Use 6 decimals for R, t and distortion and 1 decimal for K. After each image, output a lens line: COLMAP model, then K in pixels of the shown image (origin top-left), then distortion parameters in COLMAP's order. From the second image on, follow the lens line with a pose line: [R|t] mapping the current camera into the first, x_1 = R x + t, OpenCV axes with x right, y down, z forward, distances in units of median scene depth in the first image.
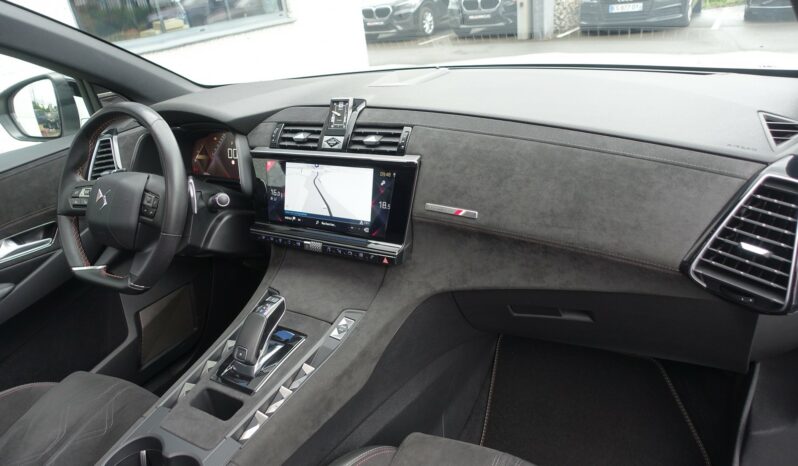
lens RADIAL K [[544.7, 0, 410.2], [0, 544.7, 232.8], [0, 0, 1]] dist [-0.015038, 0.002107]
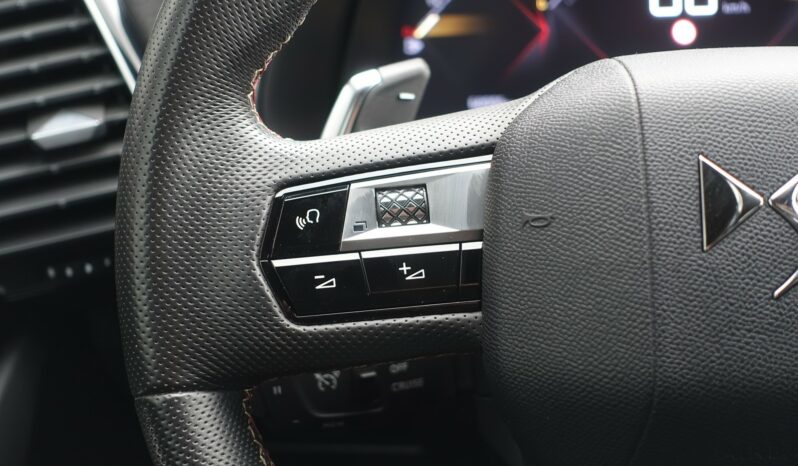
lens RADIAL K [[1340.0, 0, 394.9], [0, 1340.0, 232.9], [0, 0, 1]] dist [-0.126510, 0.000000]
pose [[0.919151, -0.103993, 0.379930, -0.826166], [0.127045, 0.991242, -0.036036, -0.061540], [-0.372855, 0.081391, 0.924313, 0.739727]]
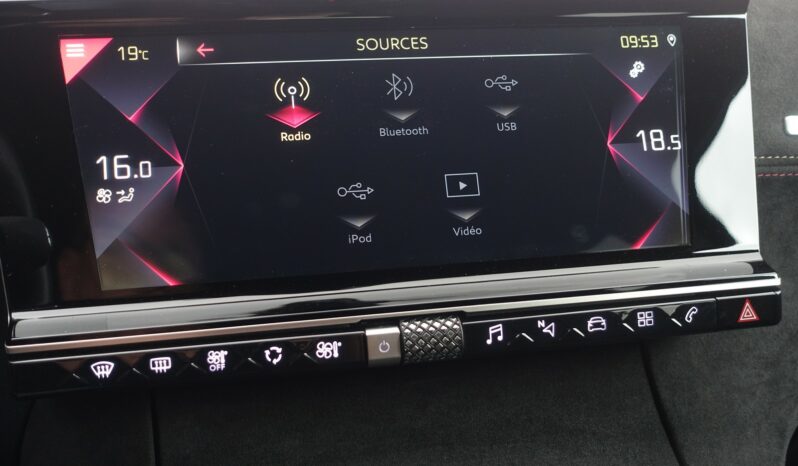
lens RADIAL K [[822.7, 0, 398.9], [0, 822.7, 234.4], [0, 0, 1]] dist [-0.023045, 0.000000]
pose [[0.731065, -0.036400, 0.681336, -0.426470], [0.230816, 0.952896, -0.196755, 0.049694], [-0.642081, 0.301104, 0.705031, 0.743107]]
